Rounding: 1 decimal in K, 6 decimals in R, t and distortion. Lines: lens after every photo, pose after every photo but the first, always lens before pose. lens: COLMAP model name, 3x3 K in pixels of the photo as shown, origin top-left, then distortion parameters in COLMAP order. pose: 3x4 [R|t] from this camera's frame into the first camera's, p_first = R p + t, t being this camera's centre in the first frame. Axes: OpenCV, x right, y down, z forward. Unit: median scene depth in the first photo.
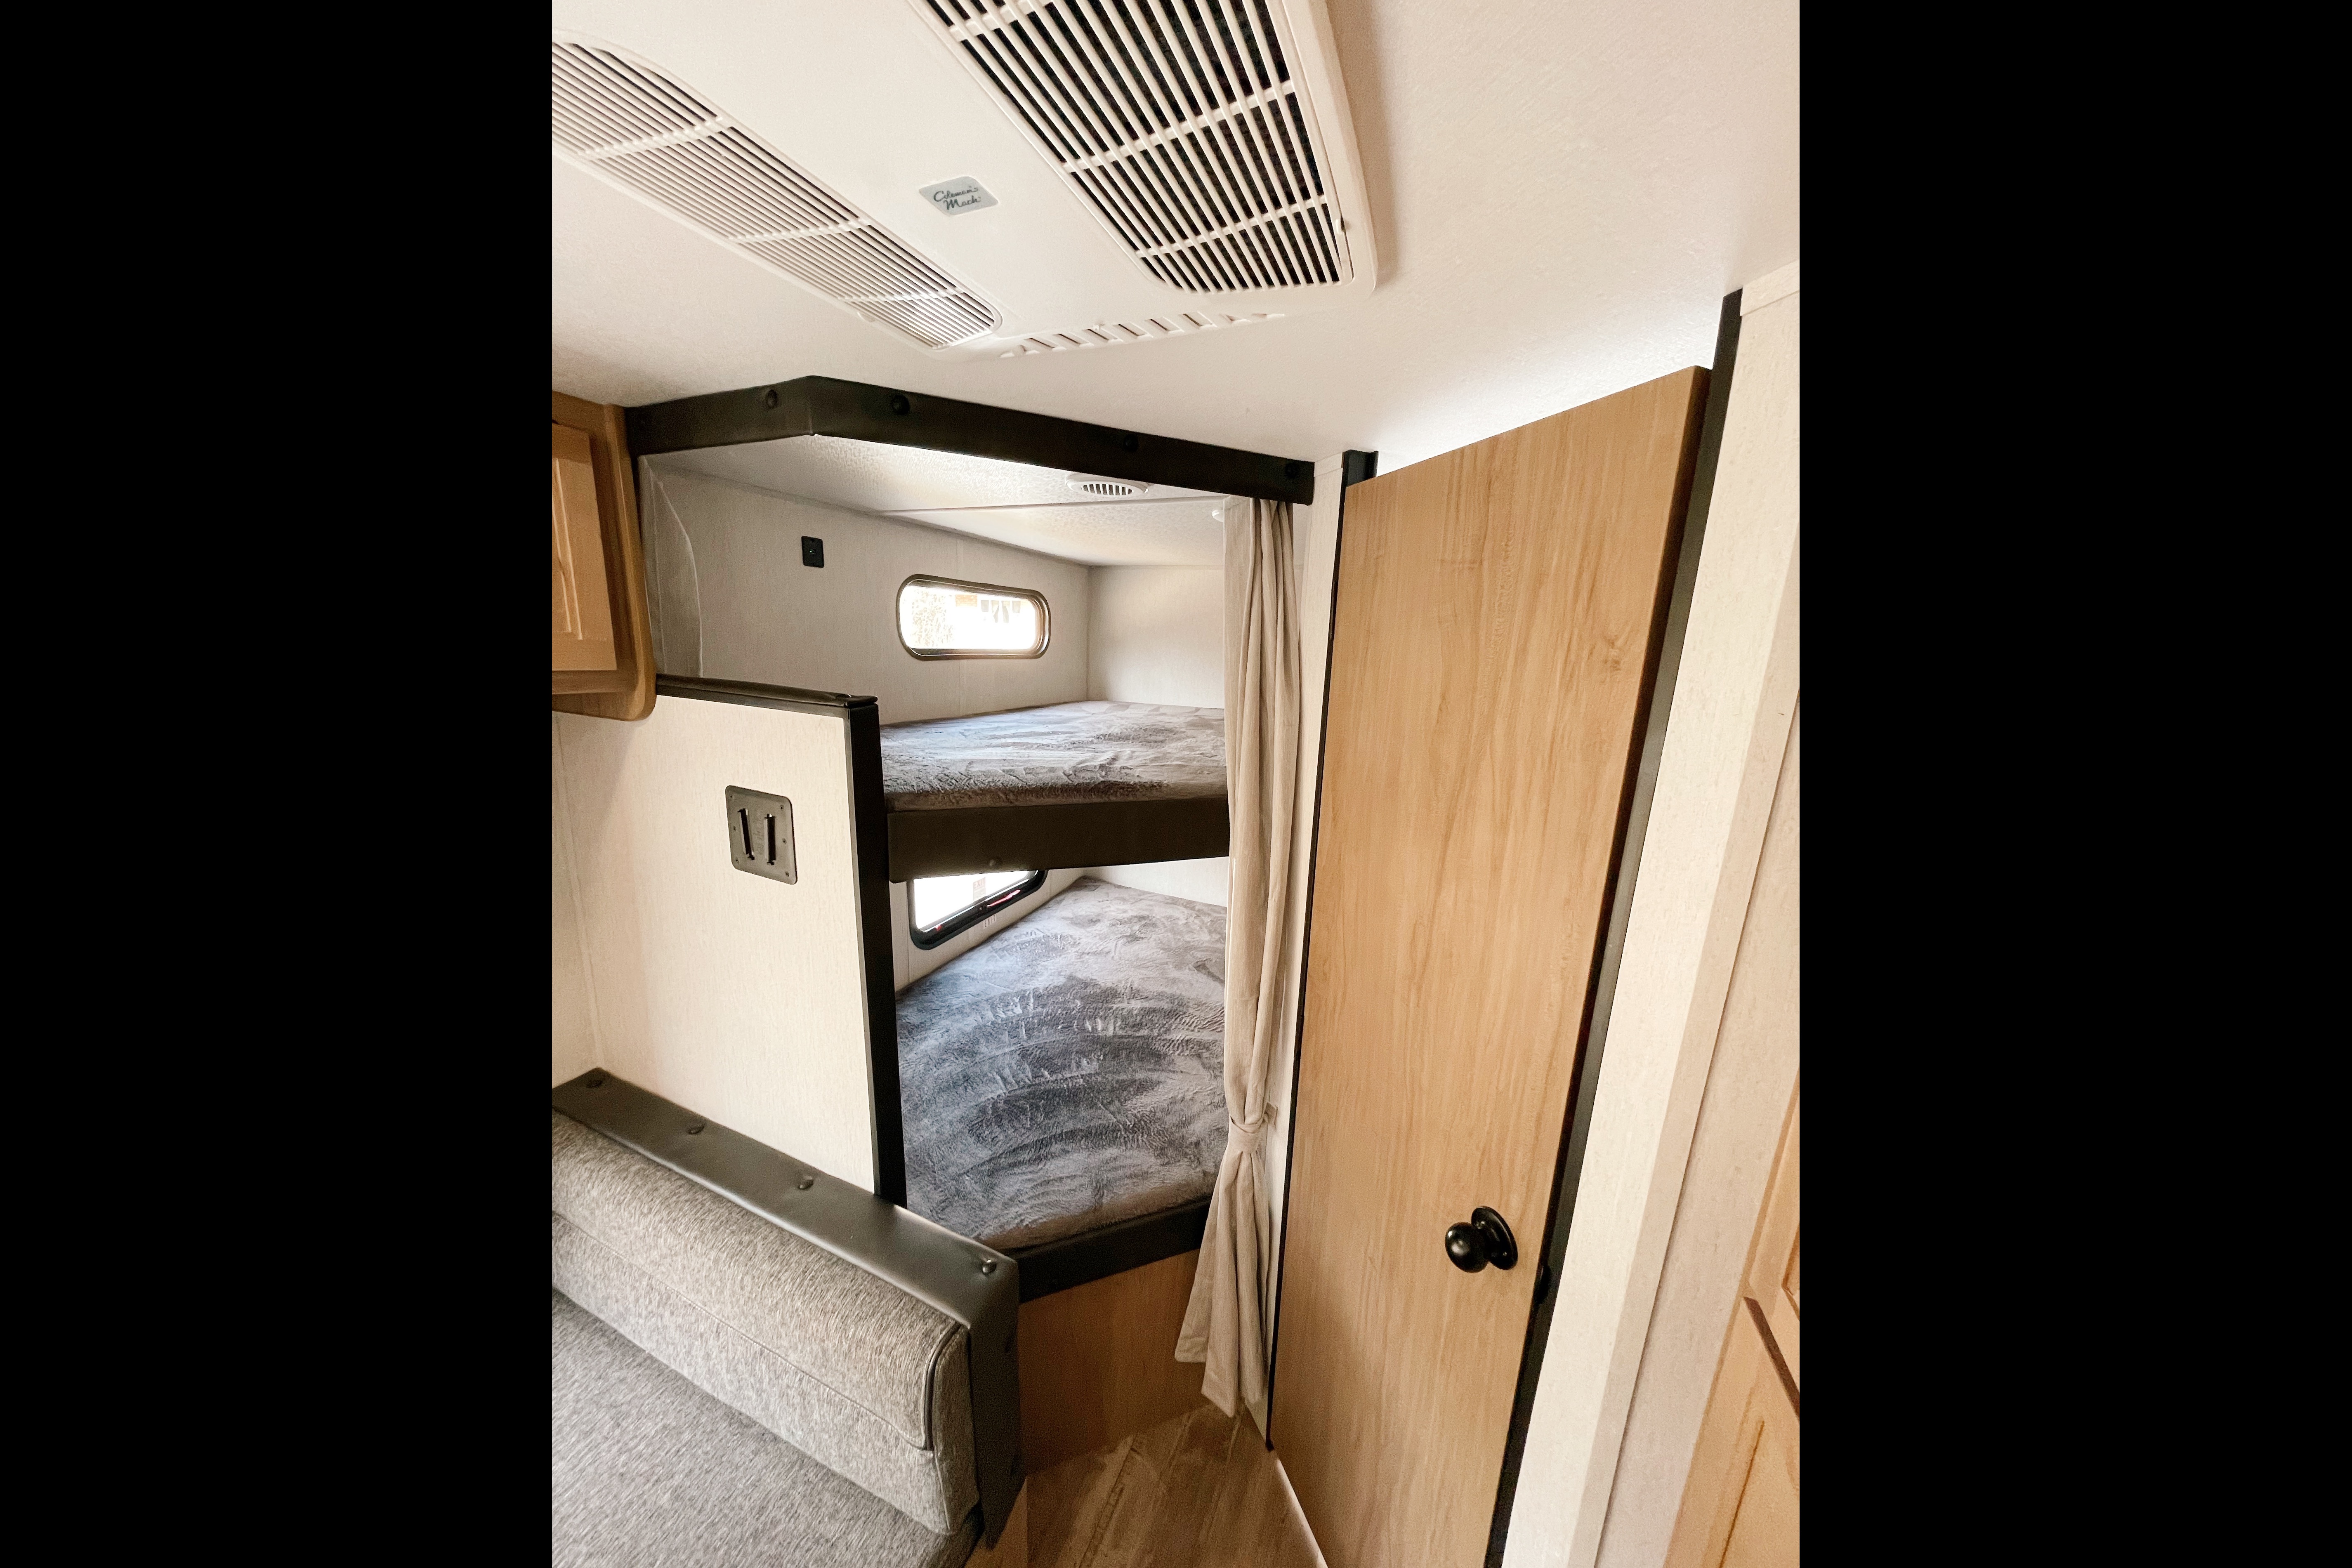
lens RADIAL K [[679.4, 0, 1176.0], [0, 679.4, 784.0], [0, 0, 1]] dist [-0.000102, -0.000022]
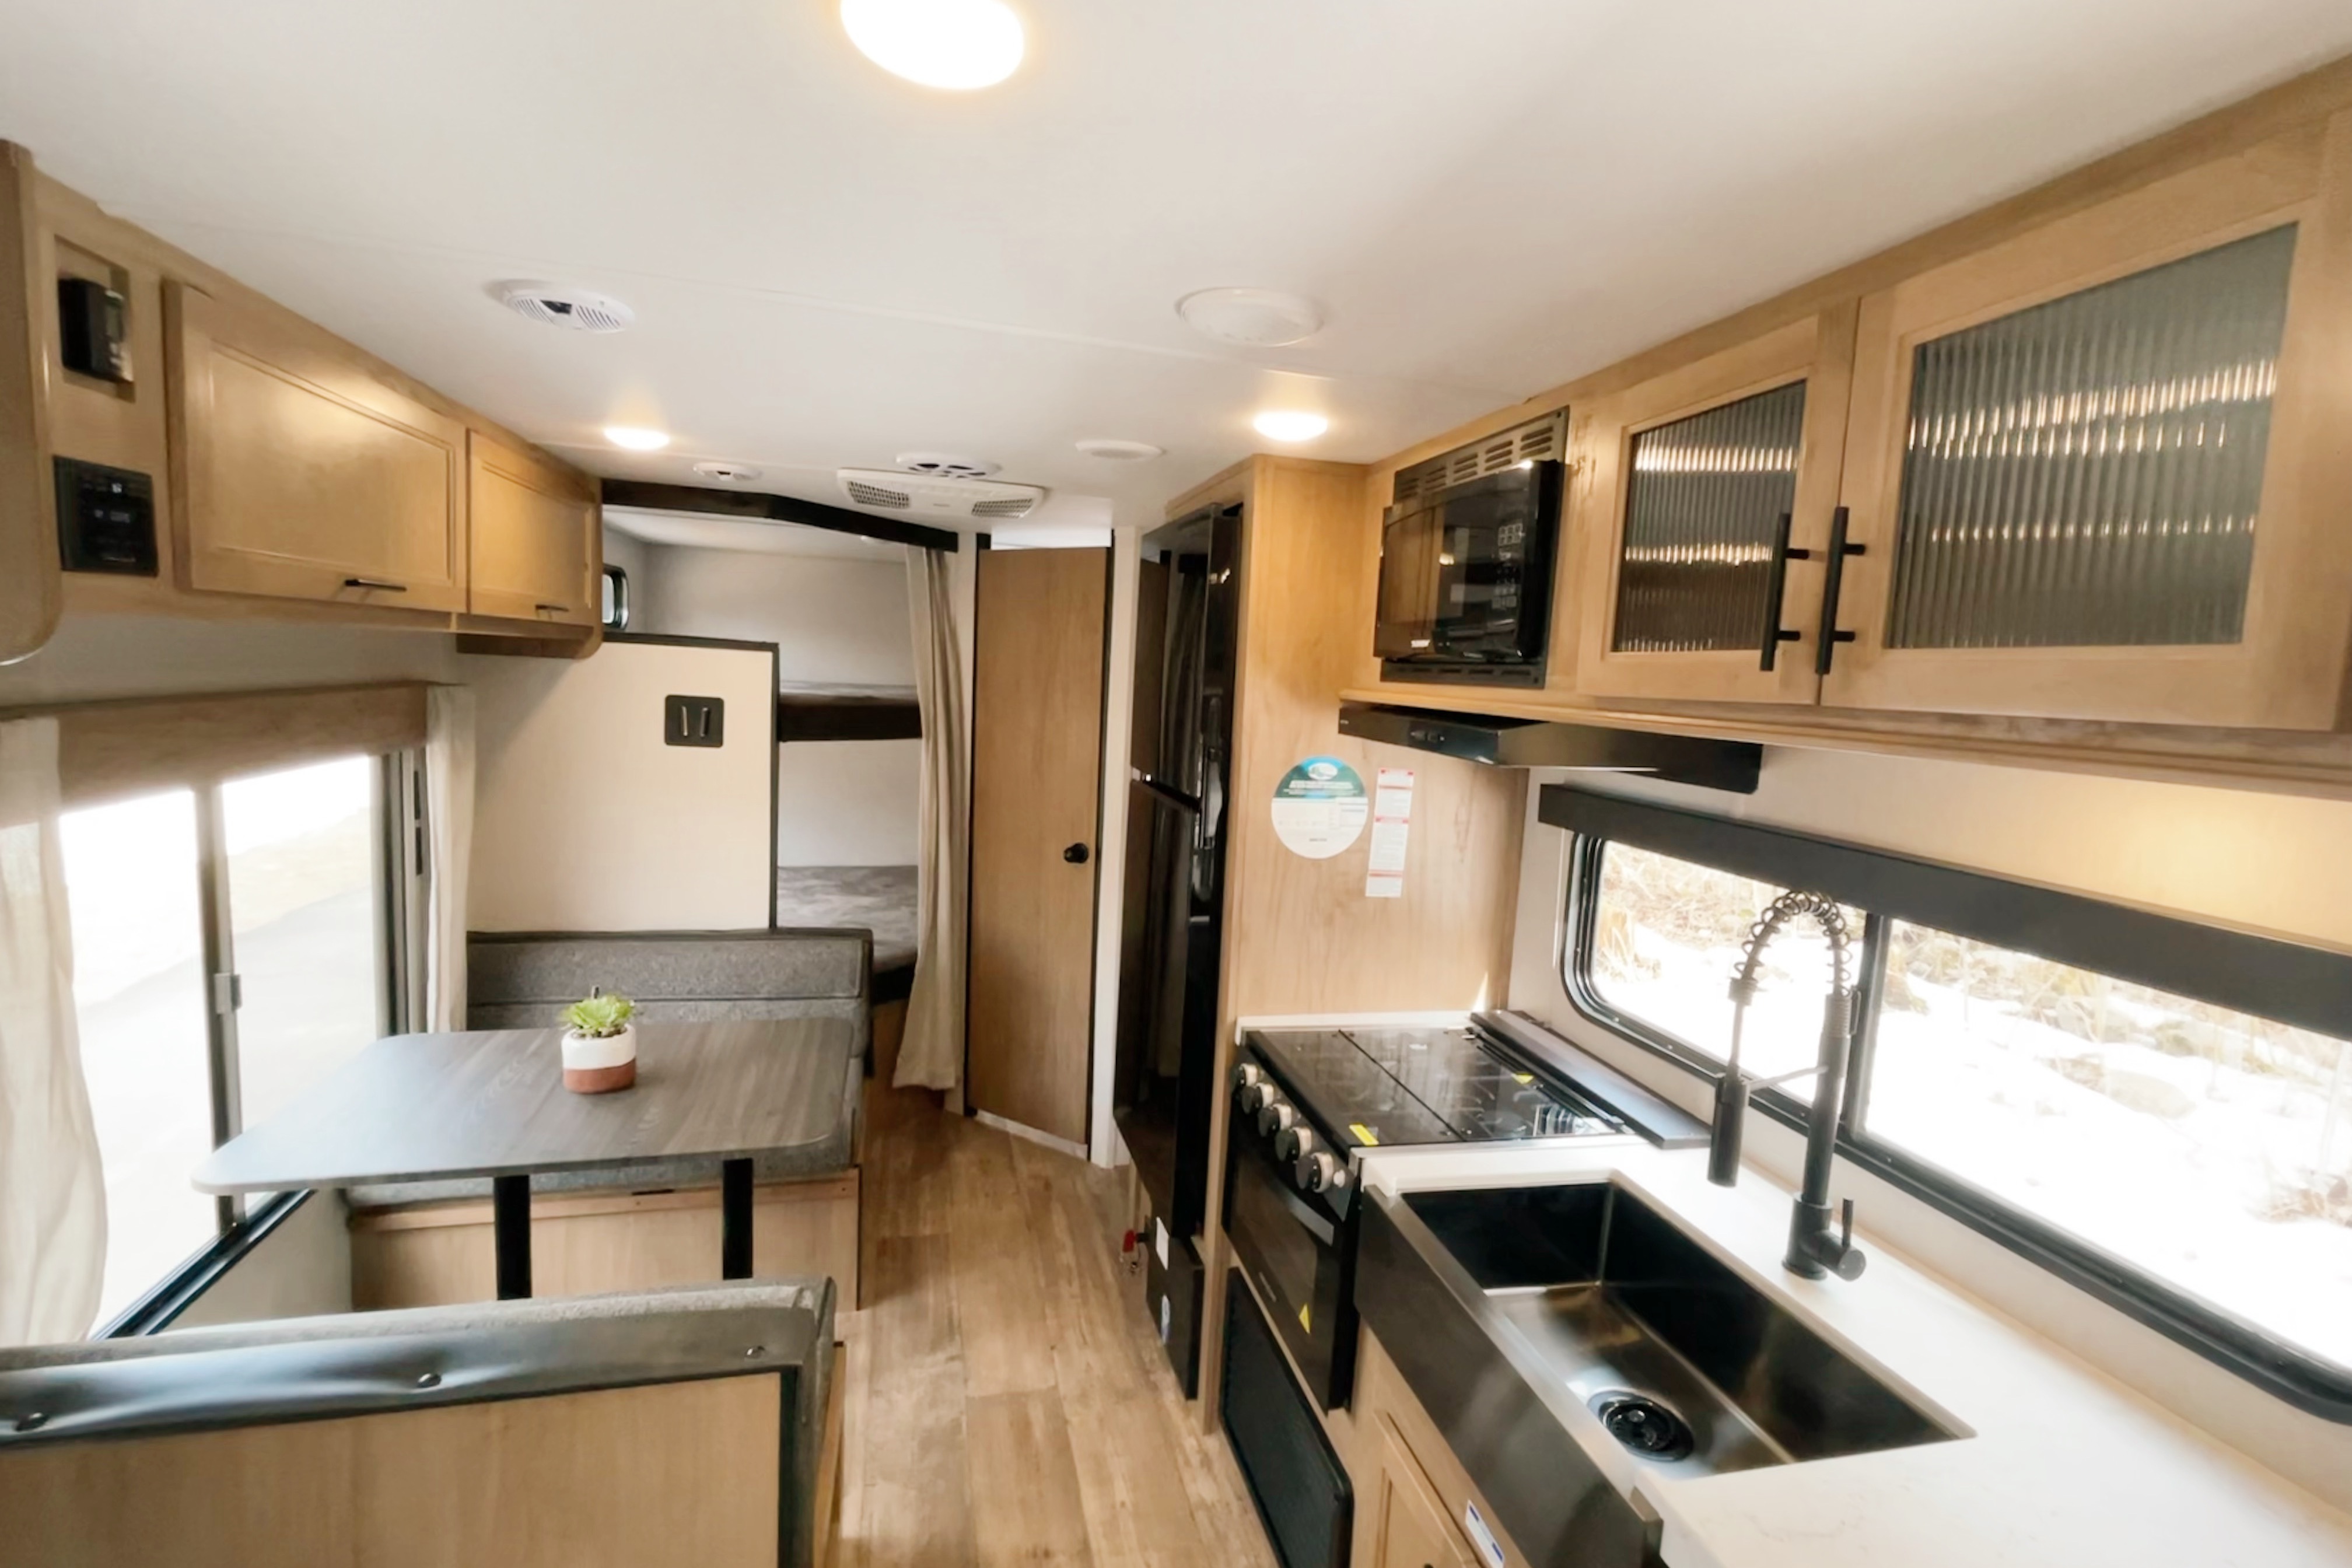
lens RADIAL K [[1028.9, 0, 1175.0], [0, 1028.9, 748.2], [0, 0, 1]] dist [0.000027, -0.000479]
pose [[0.789714, -0.050959, 0.611355, -1.261686], [0.114622, 0.991252, -0.065438, 0.455536], [-0.602672, 0.121752, 0.788646, -1.829425]]
